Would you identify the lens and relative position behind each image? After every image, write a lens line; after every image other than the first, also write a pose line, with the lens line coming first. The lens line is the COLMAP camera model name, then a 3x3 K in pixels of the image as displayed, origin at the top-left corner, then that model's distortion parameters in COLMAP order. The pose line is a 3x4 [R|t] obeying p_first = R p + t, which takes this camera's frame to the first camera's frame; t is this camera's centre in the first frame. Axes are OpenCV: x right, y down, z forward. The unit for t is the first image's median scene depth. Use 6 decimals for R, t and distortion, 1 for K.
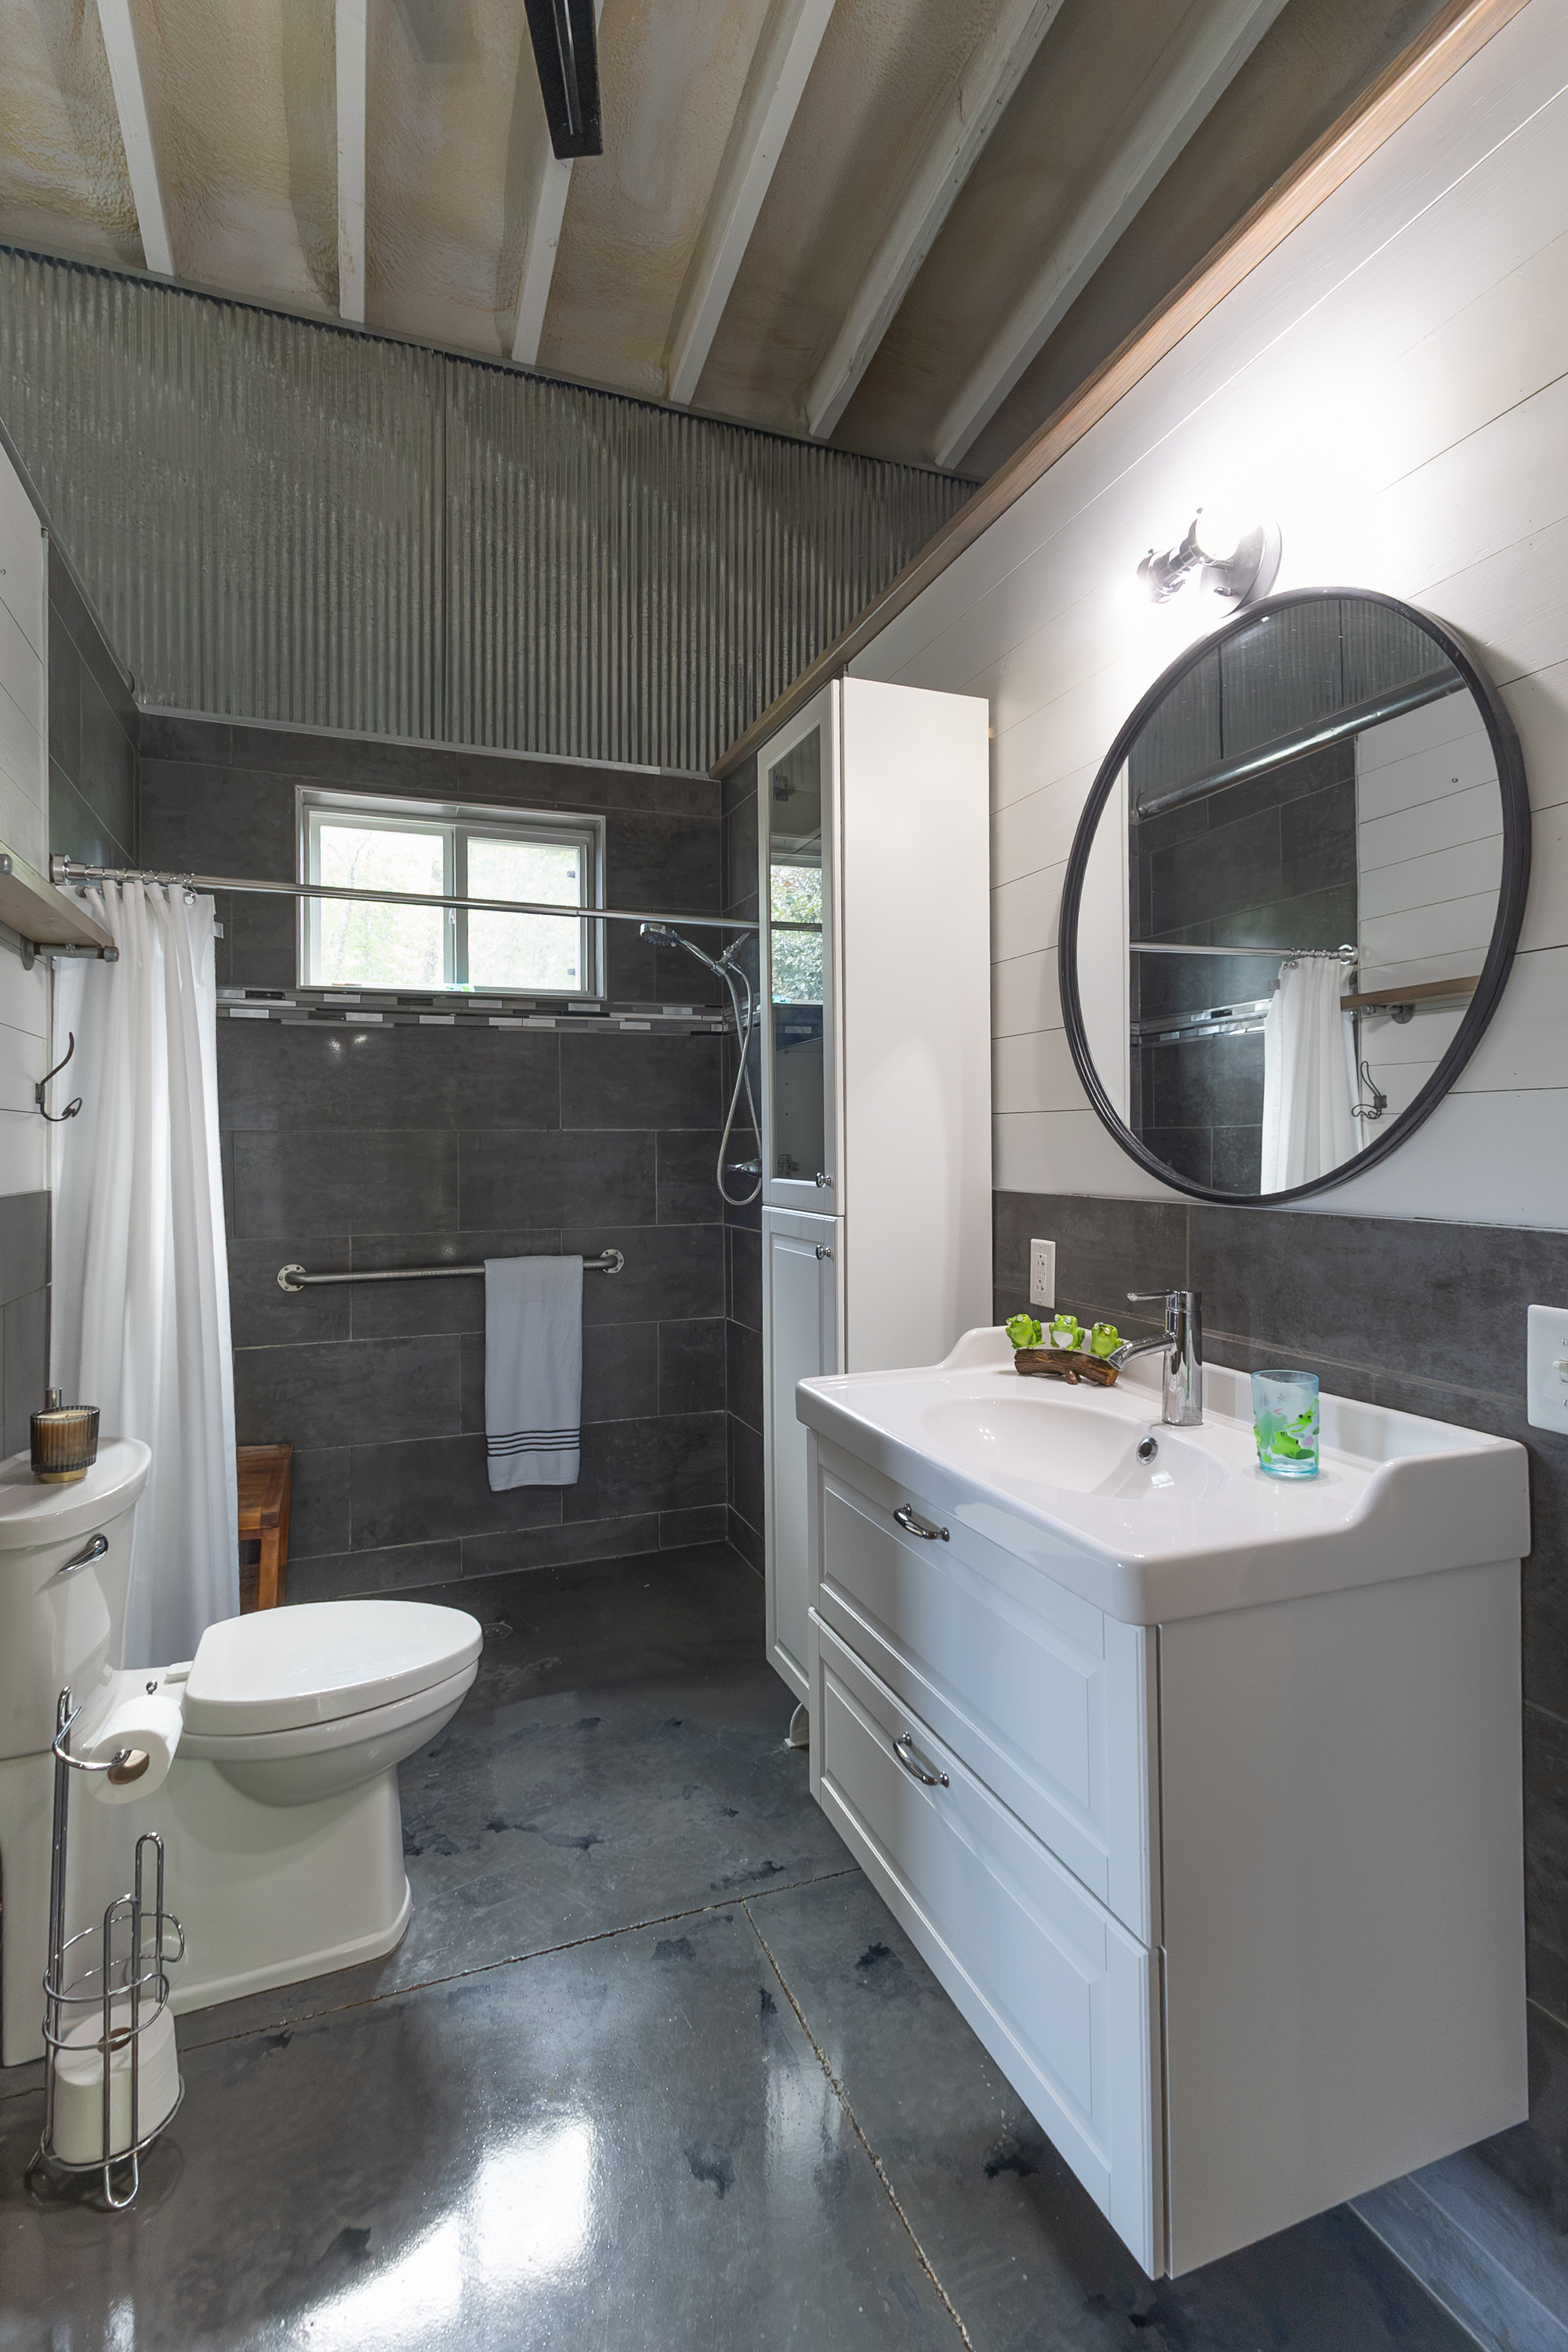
lens RADIAL K [[1073.4, 0, 779.7], [0, 1073.4, 1144.5], [0, 0, 1]] dist [0.019659, -0.000259]
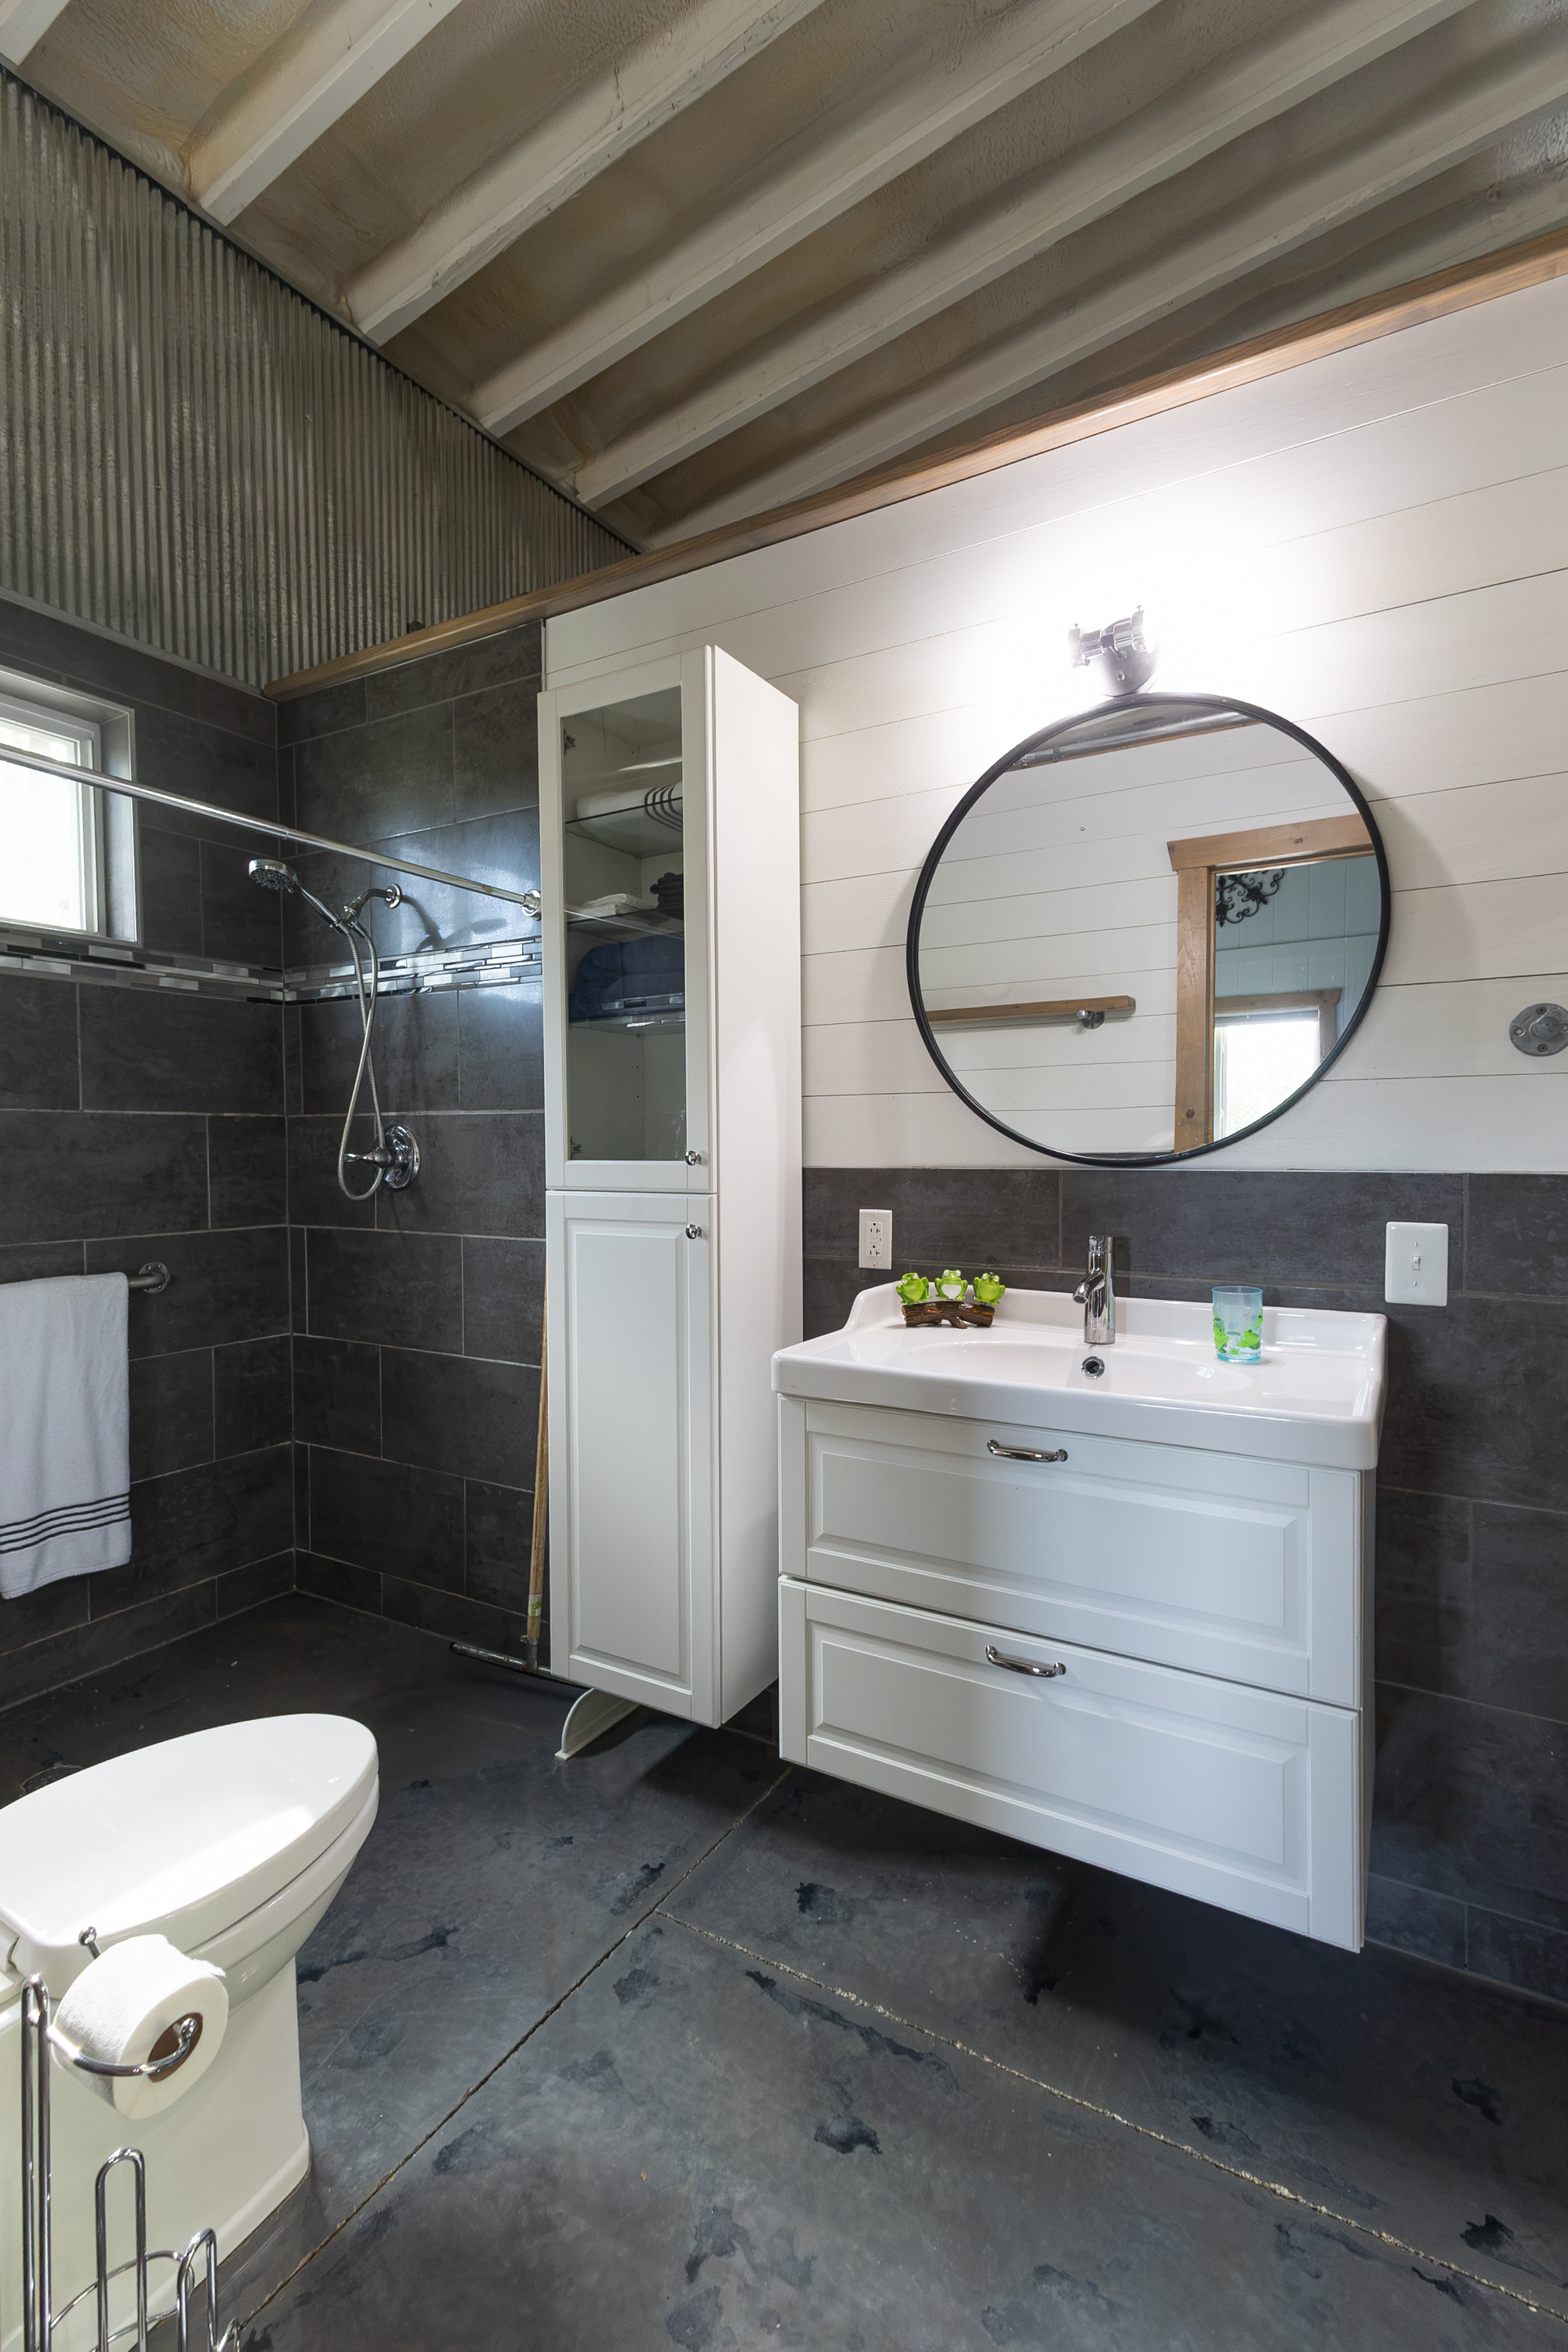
lens RADIAL K [[1028.6, 0, 781.2], [0, 1028.6, 1173.0], [0, 0, 1]] dist [0.031535, -0.010838]
pose [[0.798294, -0.015218, 0.602075, -0.439064], [0.001075, 0.999715, 0.023843, 0.023163], [-0.602267, -0.018387, 0.798083, 0.189069]]
